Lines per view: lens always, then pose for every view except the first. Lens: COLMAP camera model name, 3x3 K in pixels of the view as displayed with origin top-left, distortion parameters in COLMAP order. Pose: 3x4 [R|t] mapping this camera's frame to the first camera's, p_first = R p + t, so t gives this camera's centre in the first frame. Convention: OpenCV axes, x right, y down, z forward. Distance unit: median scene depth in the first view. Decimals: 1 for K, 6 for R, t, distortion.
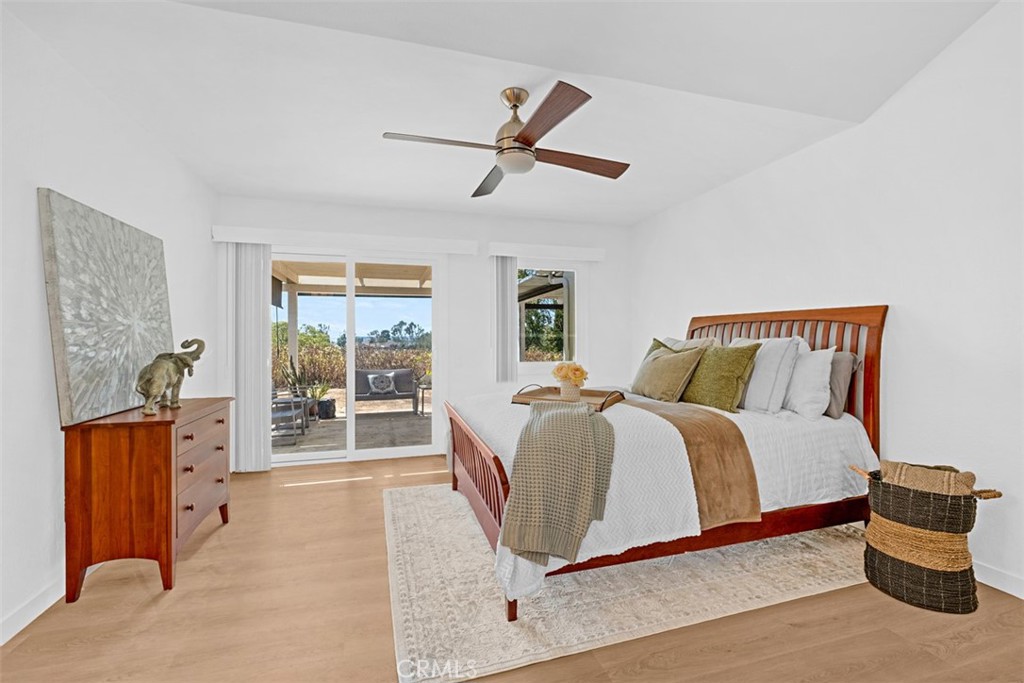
lens RADIAL K [[445.1, 0, 519.5], [0, 445.1, 338.6], [0, 0, 1]] dist [-0.000044, -0.000458]
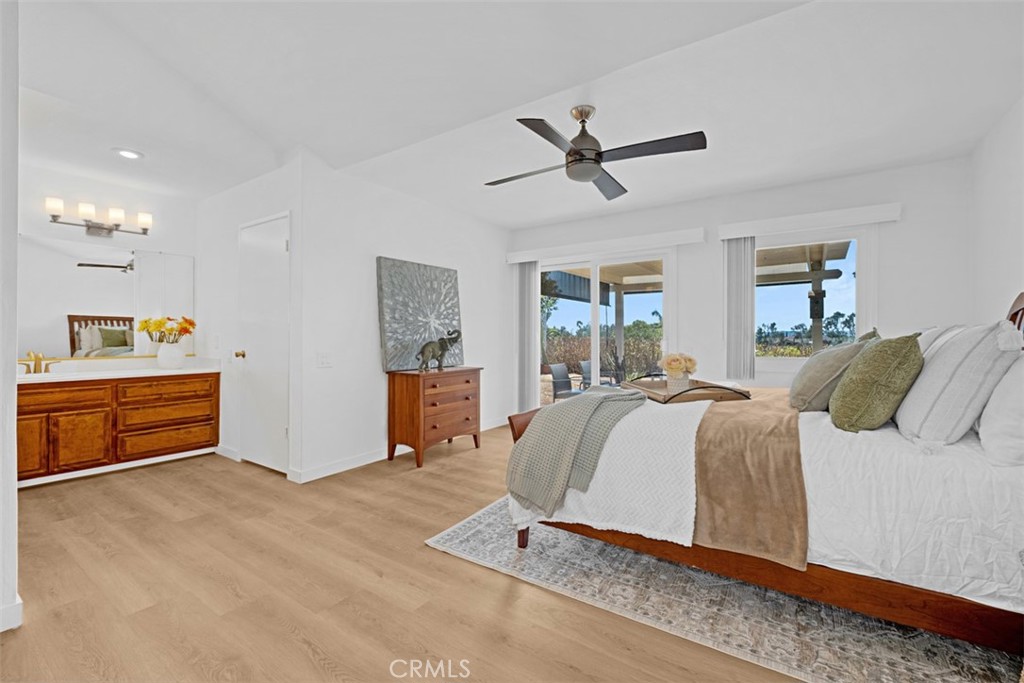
lens RADIAL K [[445.1, 0, 506.0], [0, 445.1, 341.5], [0, 0, 1]] dist [-0.000044, -0.000458]
pose [[0.618160, 0.016535, -0.785878, 0.710123], [-0.002100, 0.999810, 0.019384, 0.012126], [0.786050, -0.010332, 0.618077, 0.135908]]
